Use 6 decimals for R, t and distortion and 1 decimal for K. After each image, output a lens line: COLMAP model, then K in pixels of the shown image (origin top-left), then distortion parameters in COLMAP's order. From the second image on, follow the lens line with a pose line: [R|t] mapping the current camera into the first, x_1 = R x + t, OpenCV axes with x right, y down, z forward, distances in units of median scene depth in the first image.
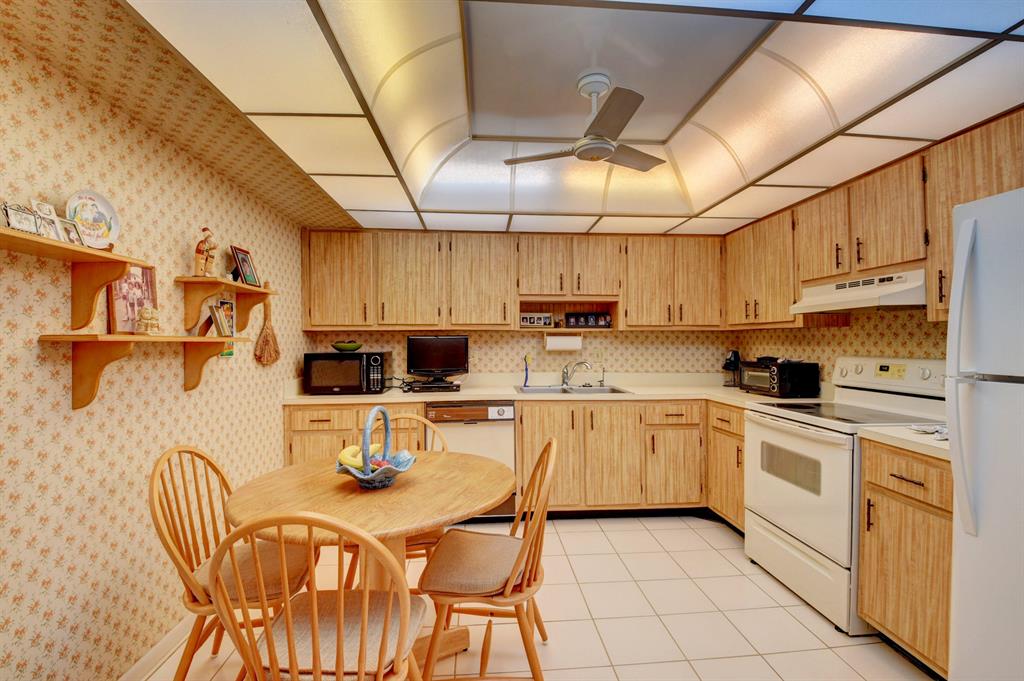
lens RADIAL K [[427.1, 0, 522.2], [0, 427.1, 338.2], [0, 0, 1]] dist [0.002156, -0.016438]
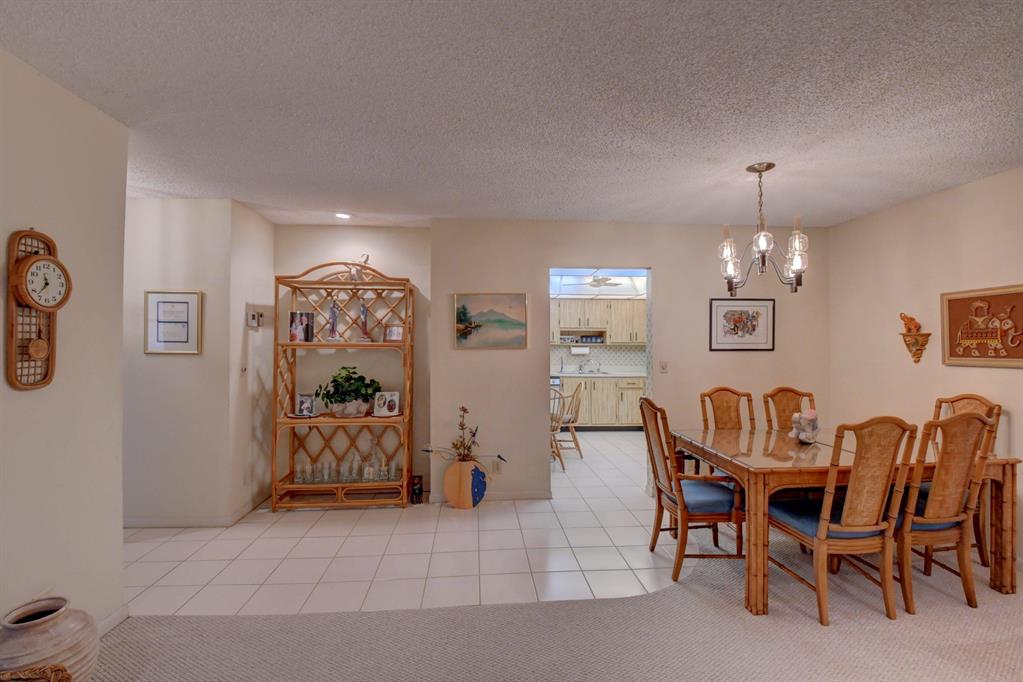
lens RADIAL K [[443.9, 0, 514.1], [0, 443.9, 339.3], [0, 0, 1]] dist [0.001016, -0.015240]
pose [[0.999958, 0.001522, -0.009002, -0.234627], [-0.001509, 0.999998, 0.001487, -0.052644], [0.009004, -0.001474, 0.999958, -1.324140]]
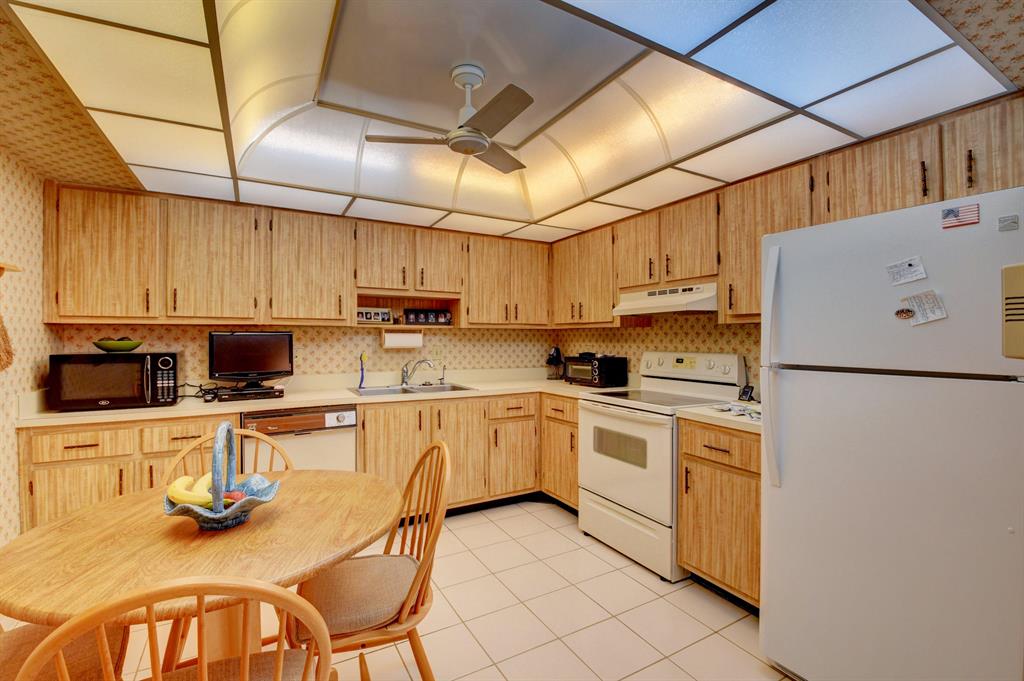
lens RADIAL K [[426.2, 0, 504.6], [0, 426.2, 337.7], [0, 0, 1]] dist [0.009922, -0.021756]
pose [[0.914328, 0.002423, 0.404968, -0.094883], [-0.004697, 0.999978, 0.004622, -0.000110], [-0.404948, -0.006128, 0.914319, 0.045314]]
